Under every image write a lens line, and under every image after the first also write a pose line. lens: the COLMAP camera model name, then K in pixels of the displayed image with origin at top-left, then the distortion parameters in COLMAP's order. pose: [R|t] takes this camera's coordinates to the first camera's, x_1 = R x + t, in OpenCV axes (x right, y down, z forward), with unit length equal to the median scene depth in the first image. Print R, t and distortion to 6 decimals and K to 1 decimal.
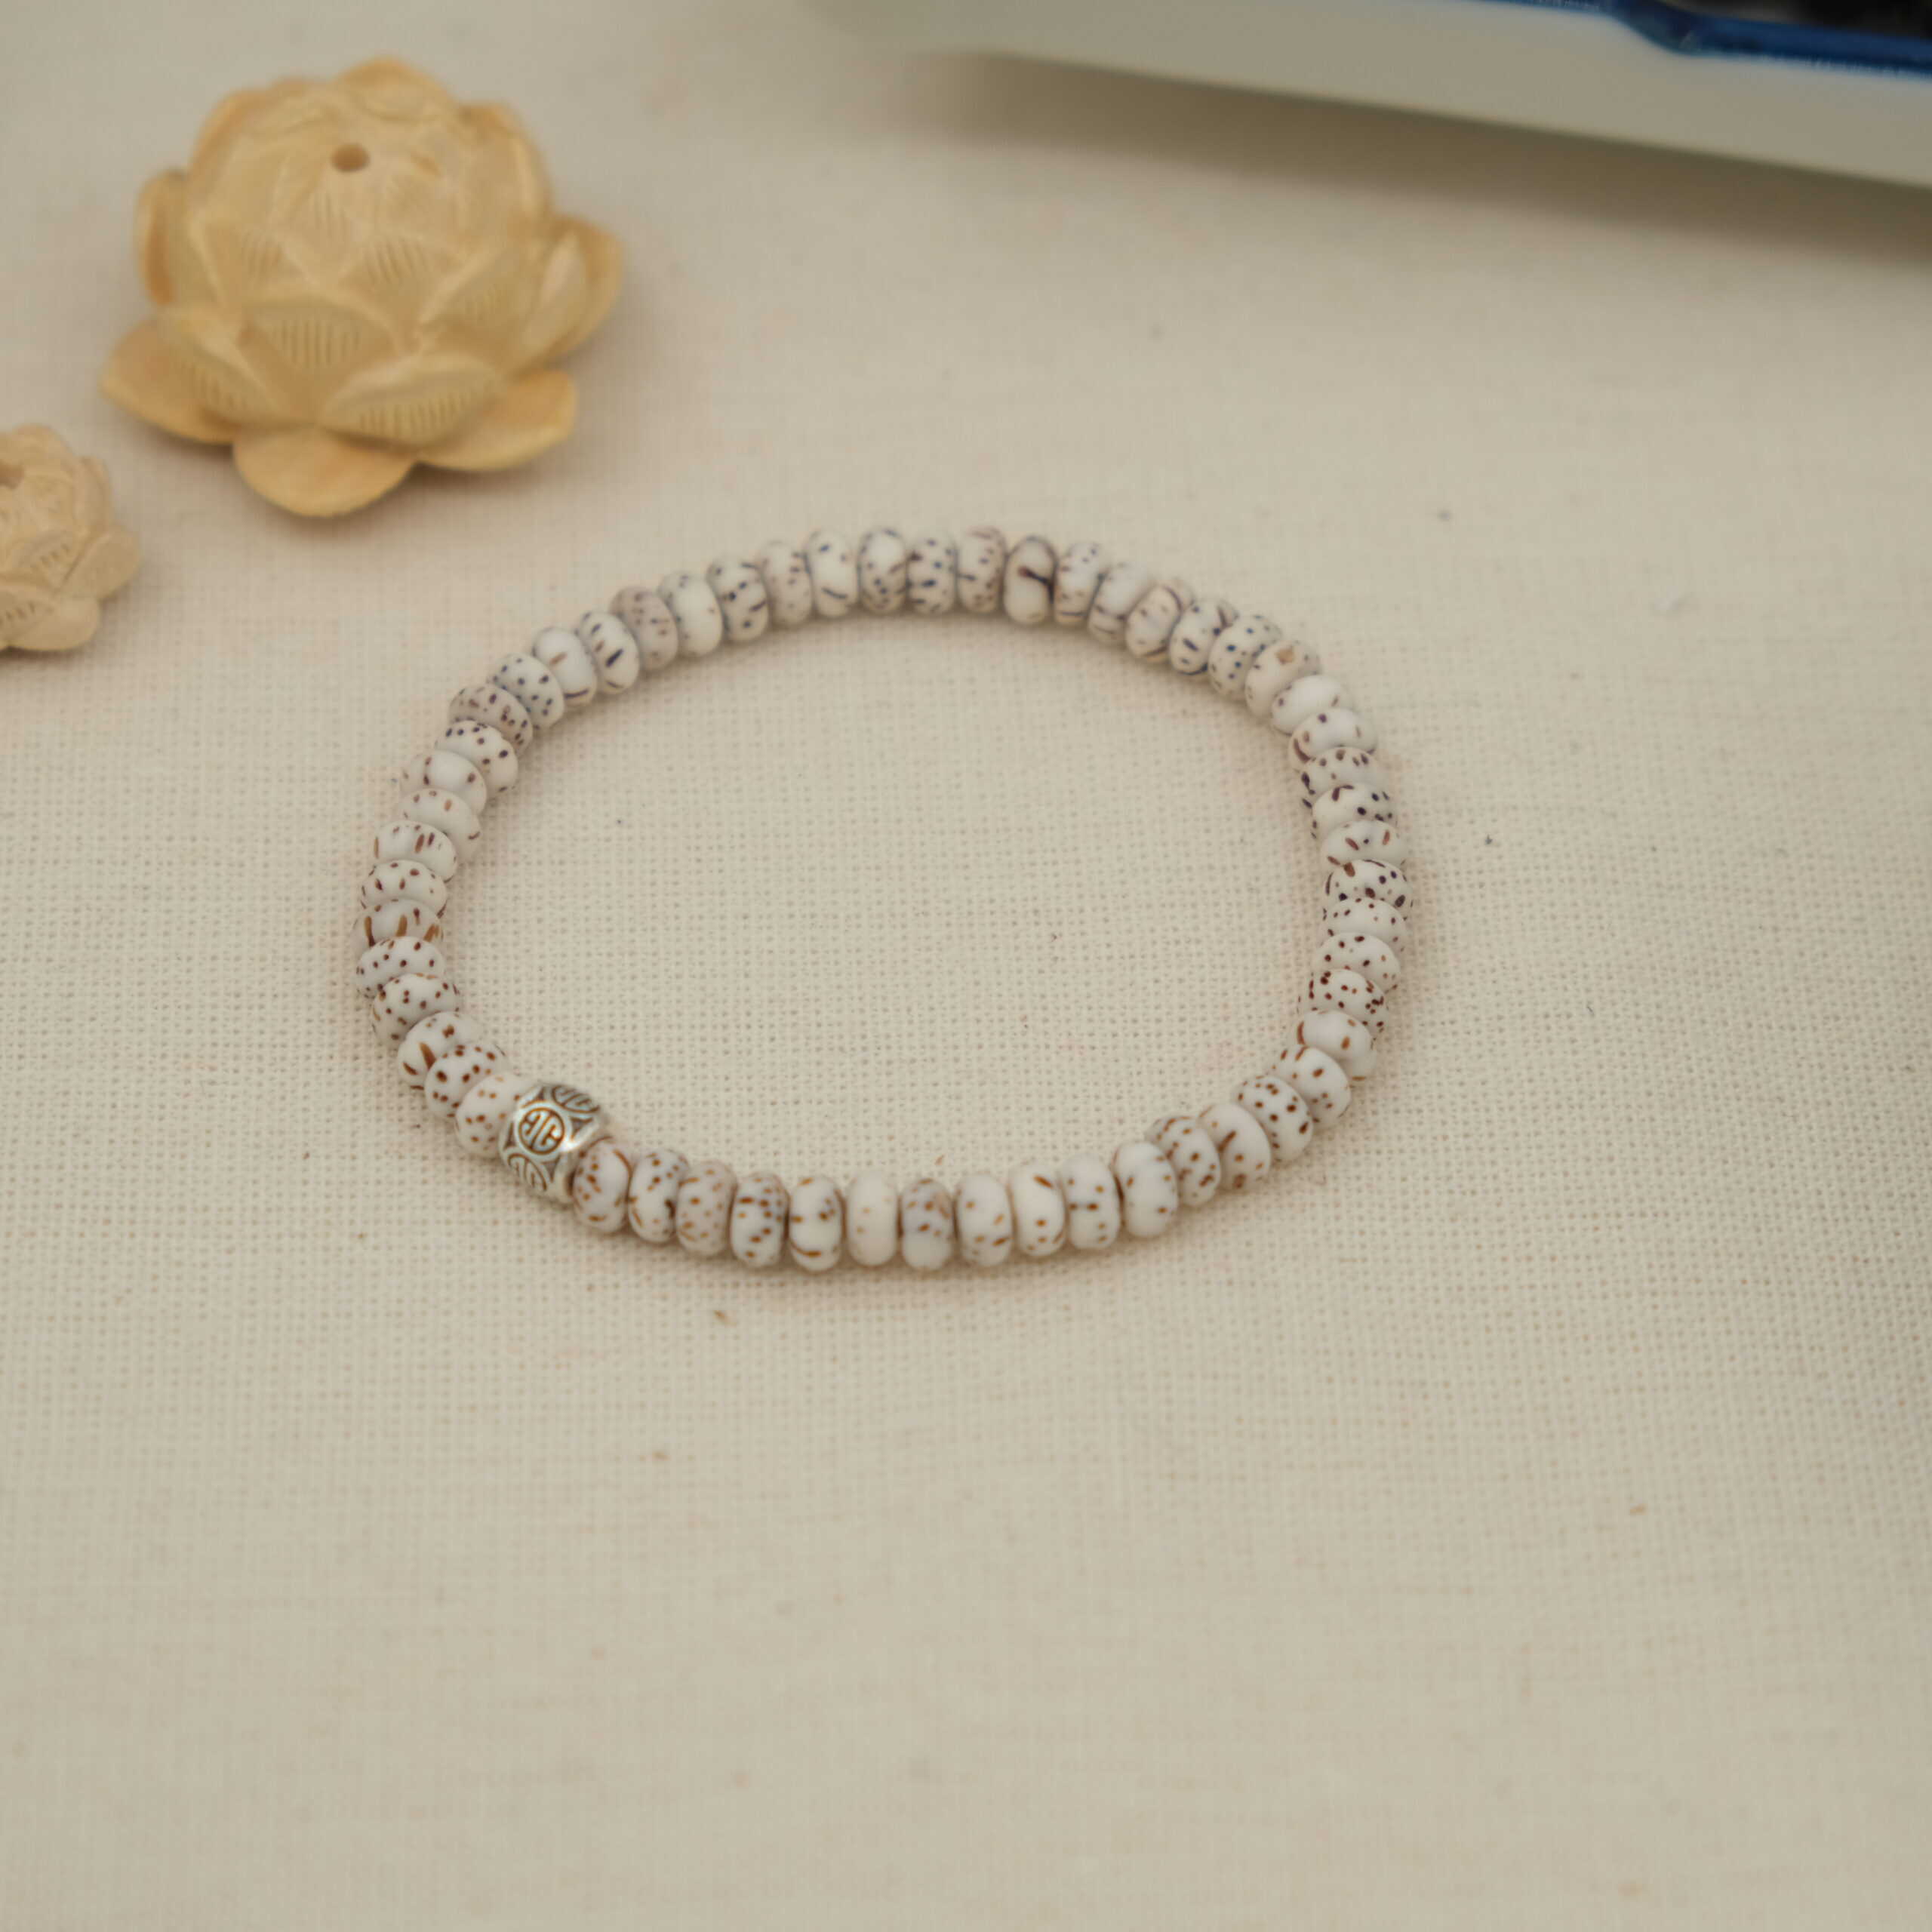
lens RADIAL K [[7184.2, 0, 965.7], [0, 7184.2, 976.0], [0, 0, 1]] dist [-0.622854, 0.000000]
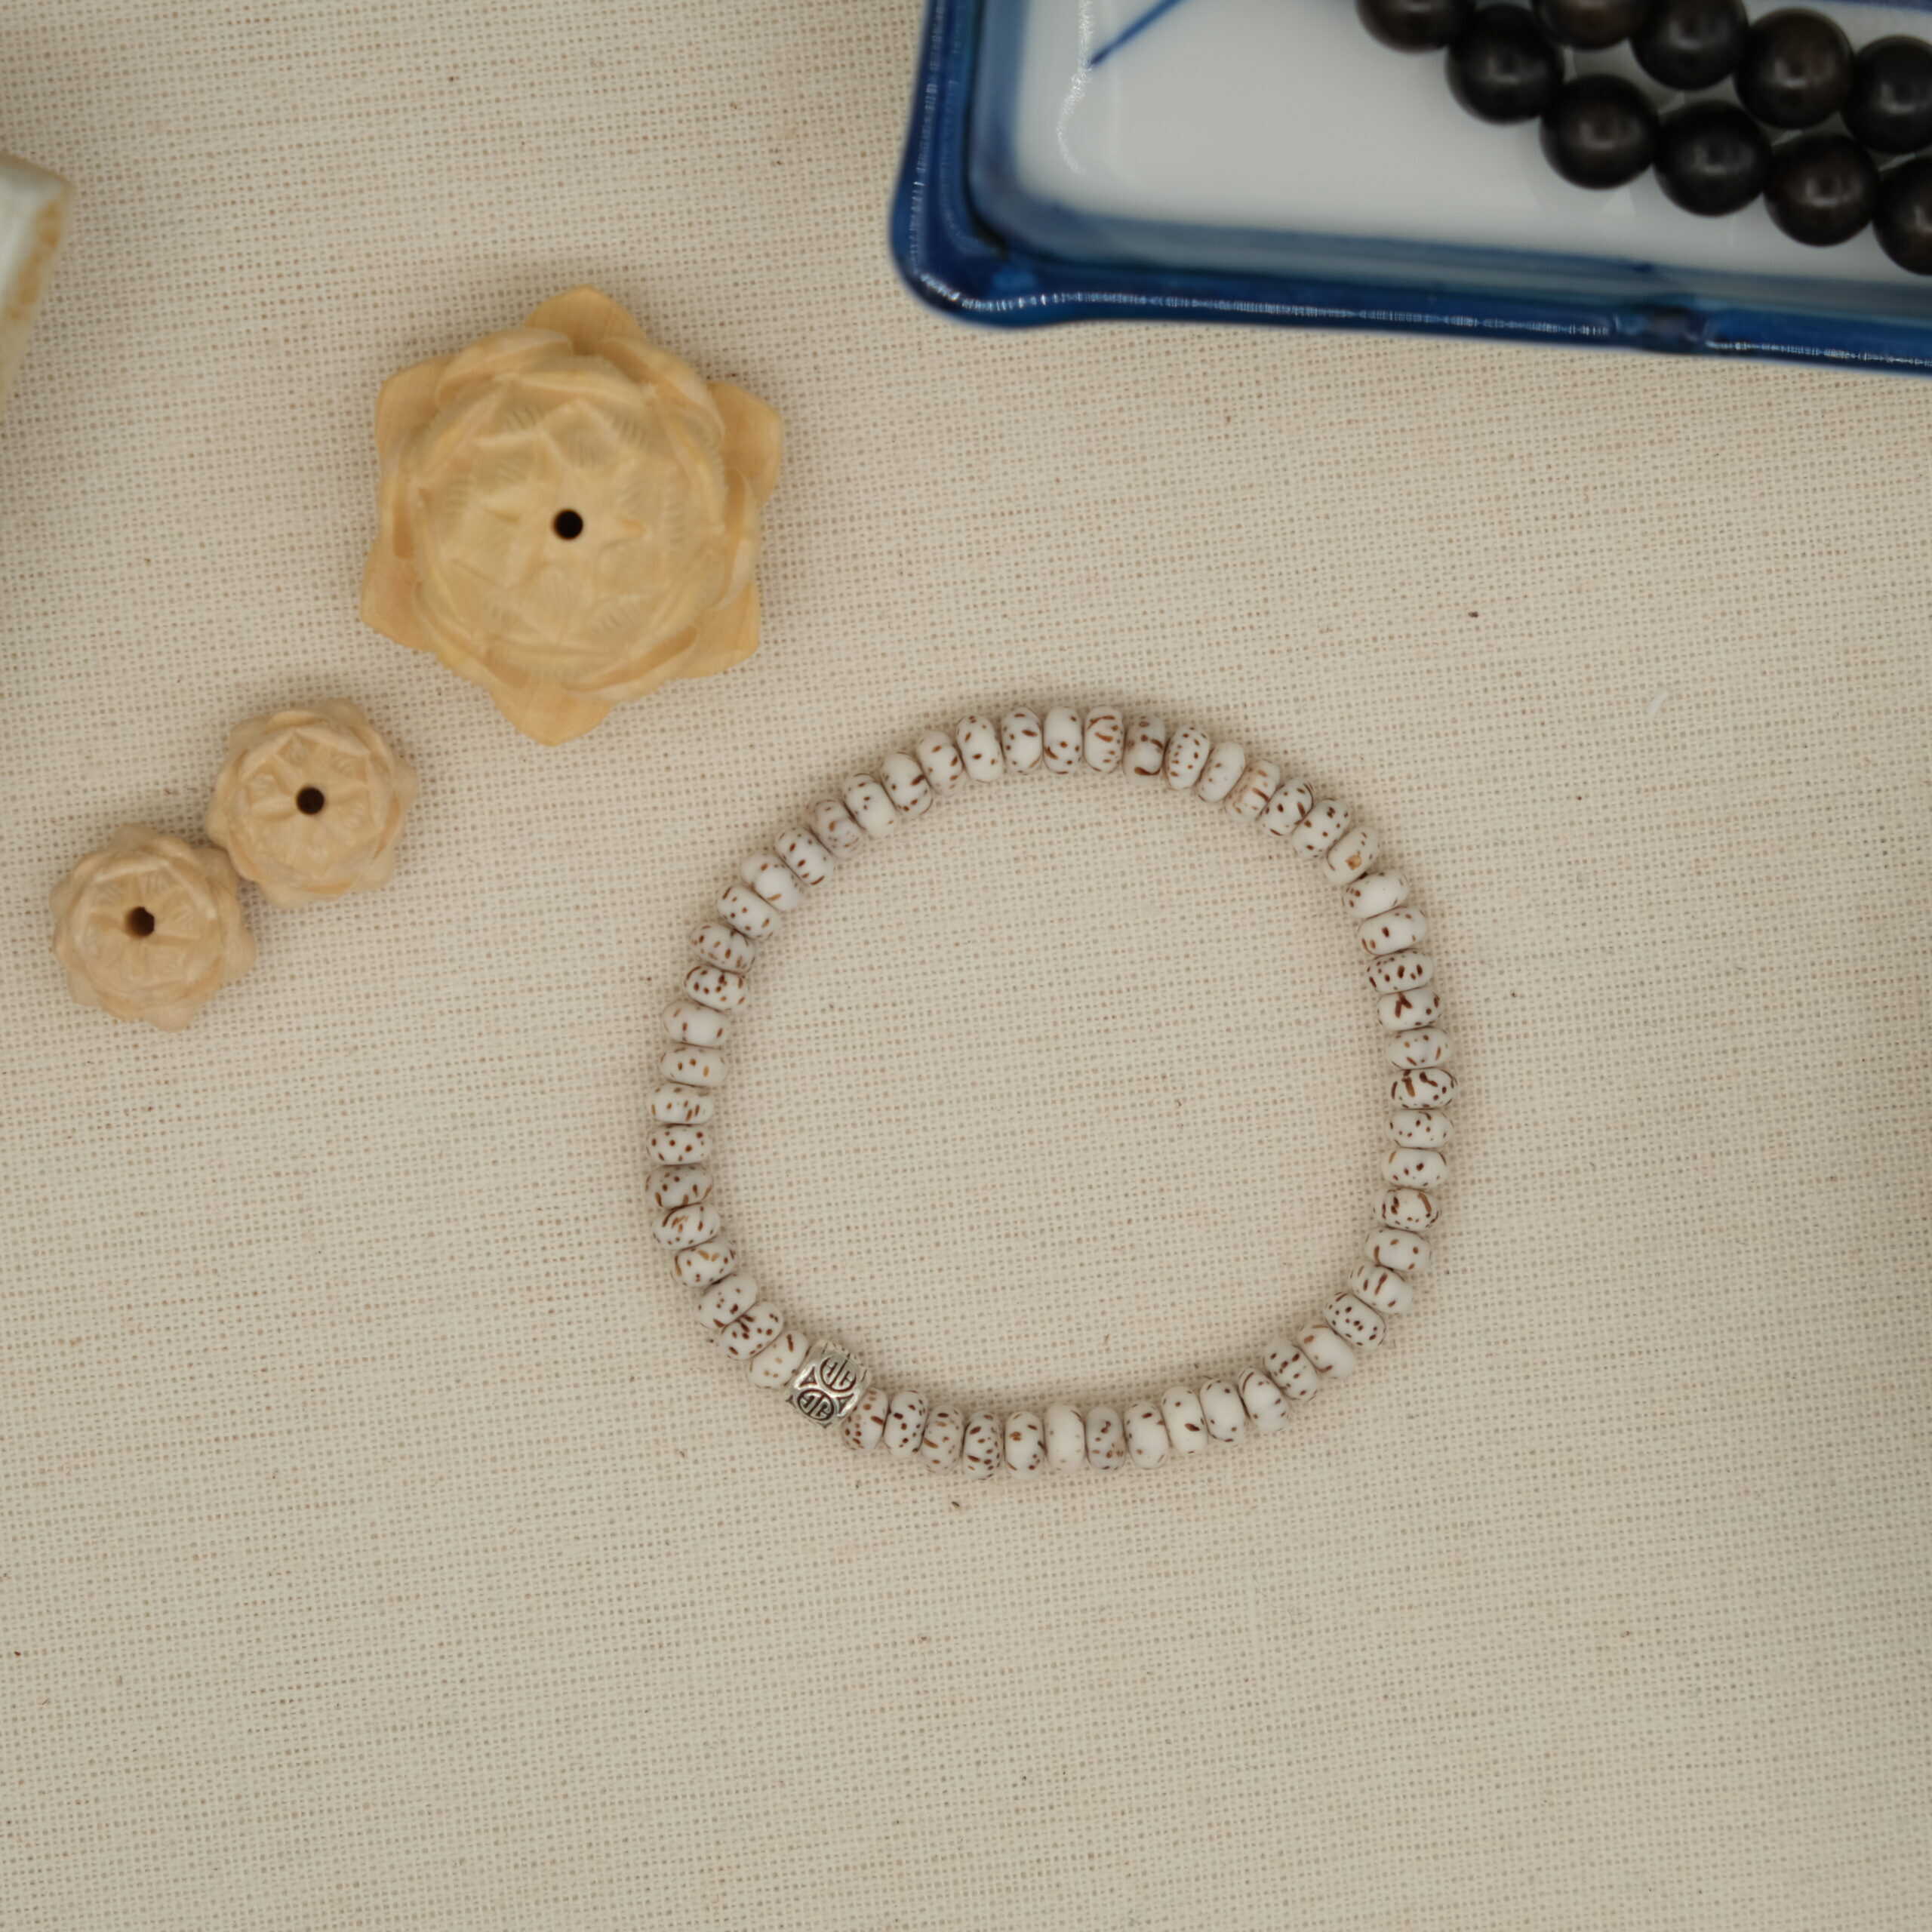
lens RADIAL K [[7184.2, 0, 971.6], [0, 7184.2, 964.8], [0, 0, 1]] dist [-0.622854, 0.000000]
pose [[0.997700, -0.063564, 0.023548, -0.055545], [0.029479, 0.719685, 0.693675, -0.948375], [-0.061040, -0.691385, 0.719904, 0.091894]]
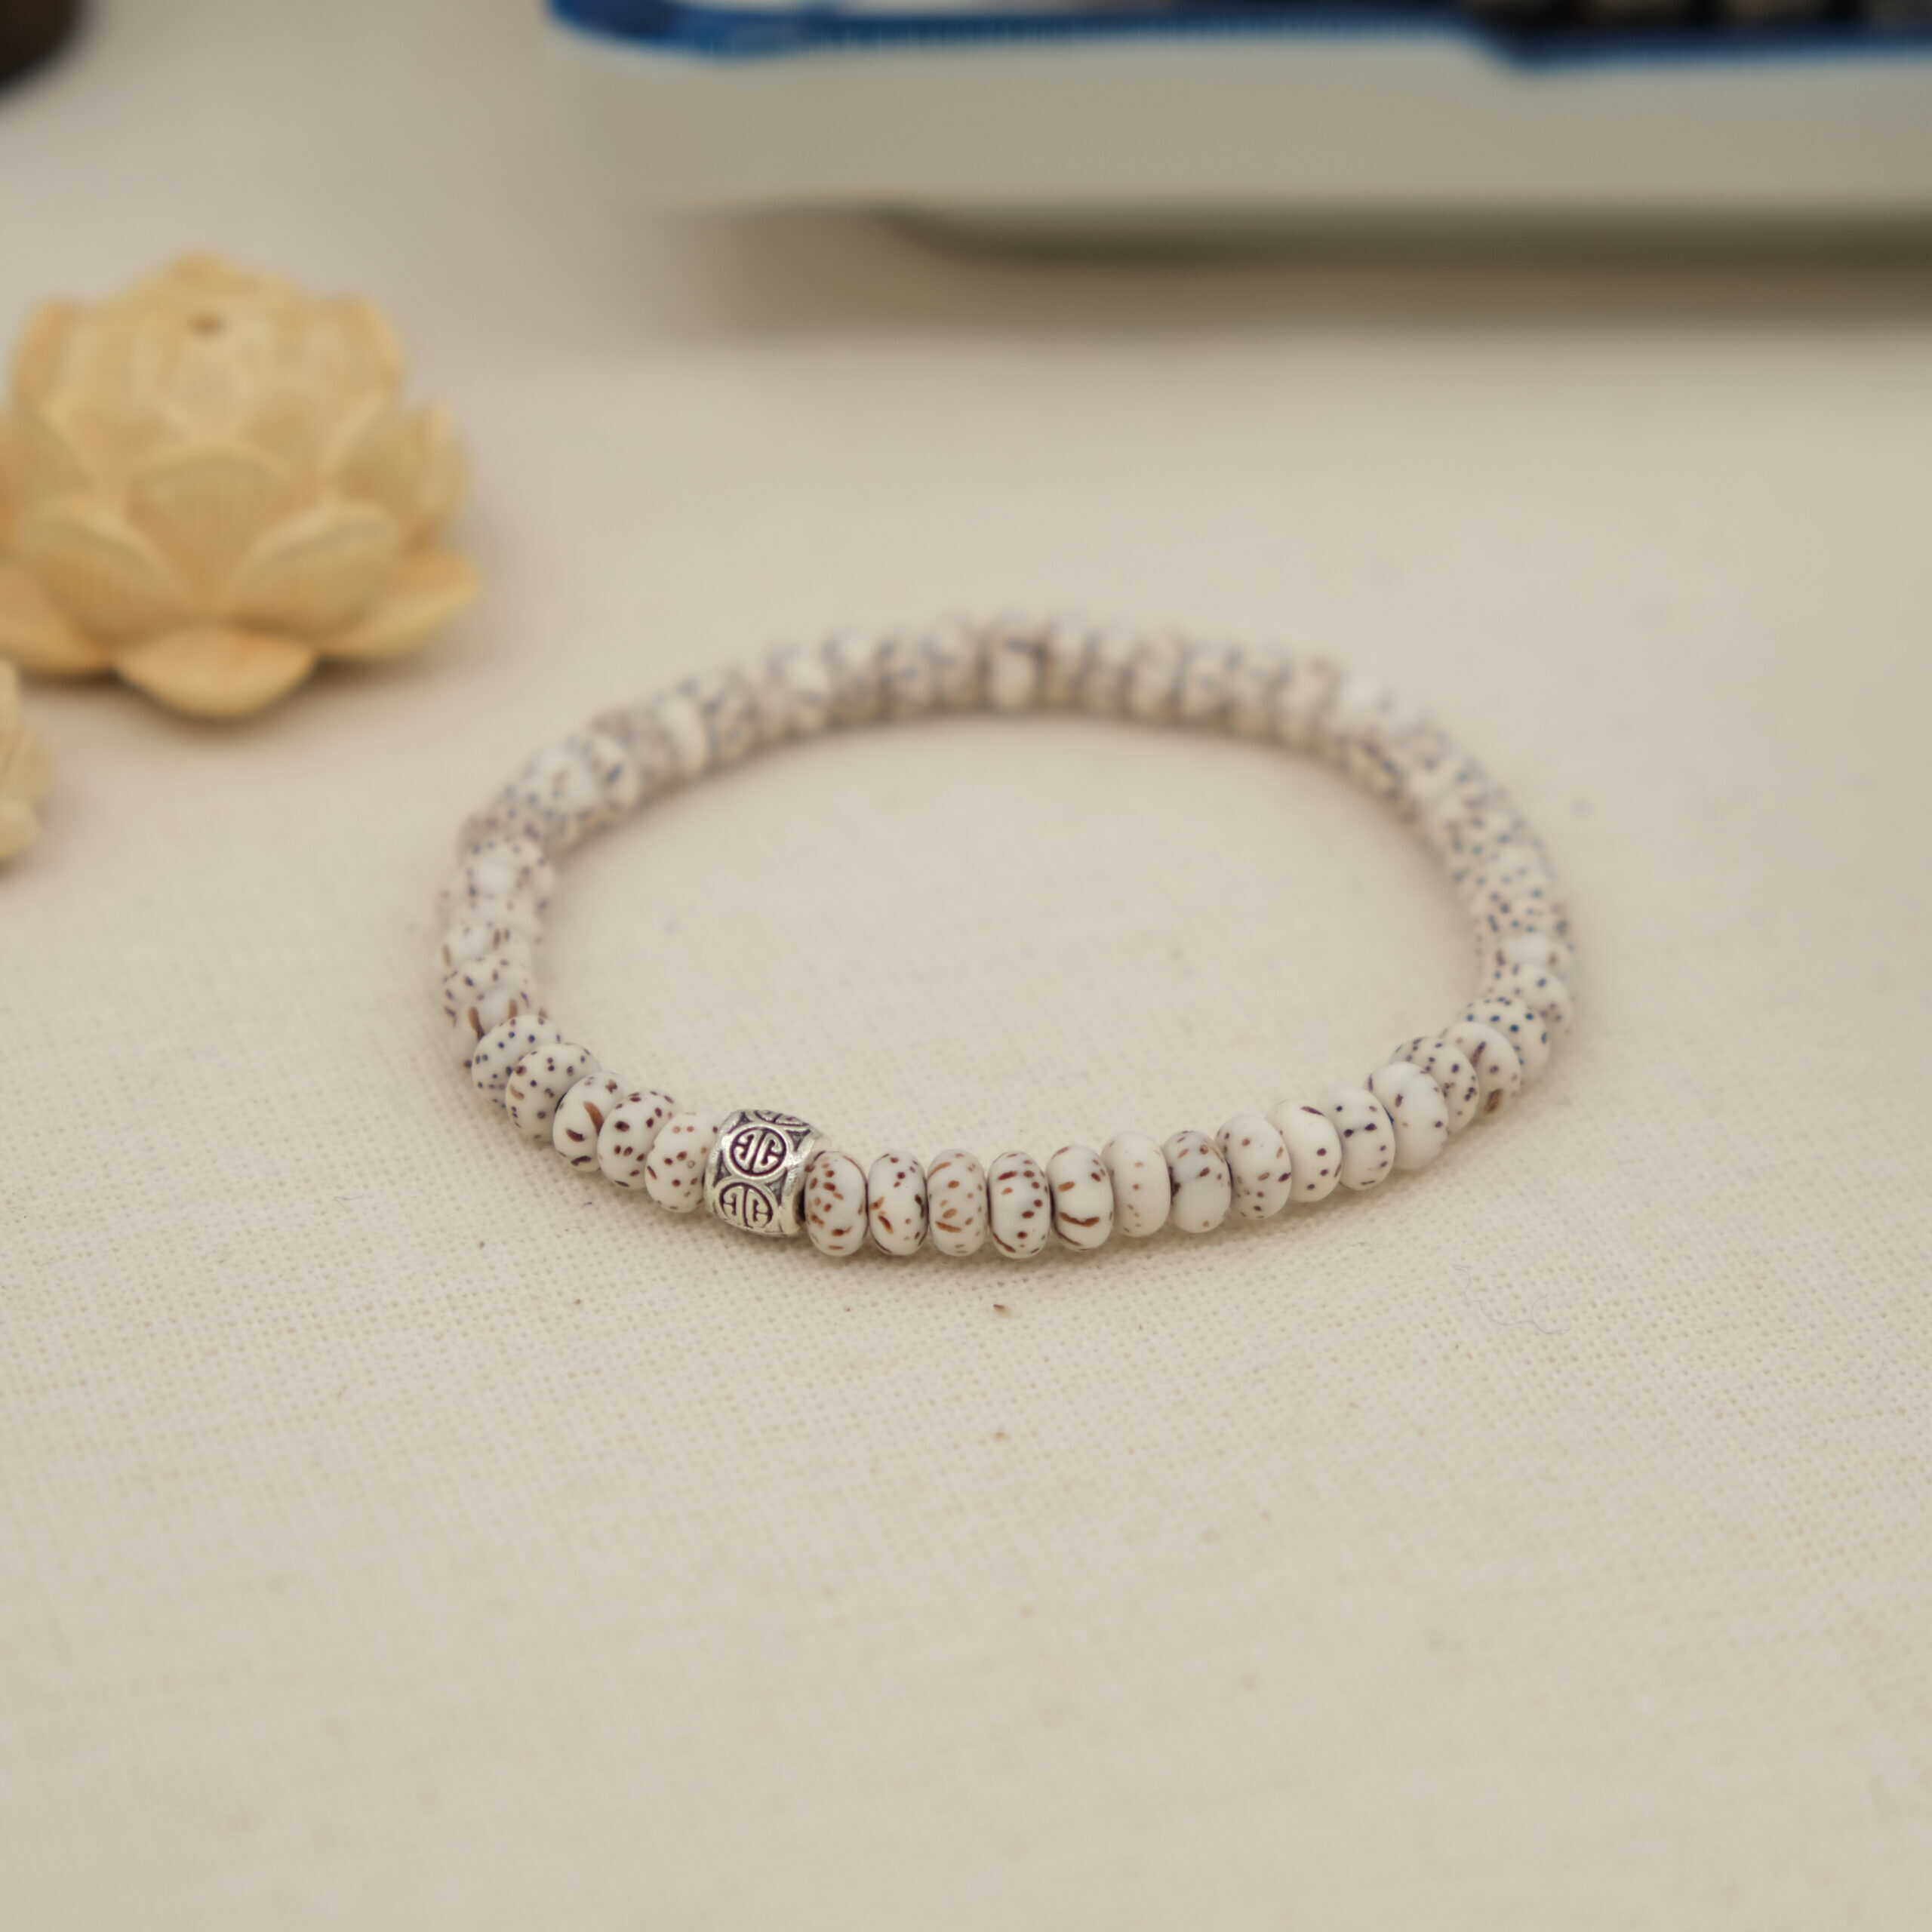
lens RADIAL K [[7184.2, 0, 953.4], [0, 7184.2, 954.8], [0, 0, 1]] dist [-0.622854, 0.000000]
pose [[0.957600, -0.141177, 0.251141, -0.252621], [0.198475, 0.955127, -0.219865, 0.196268], [-0.208831, 0.260388, 0.942649, 0.145216]]
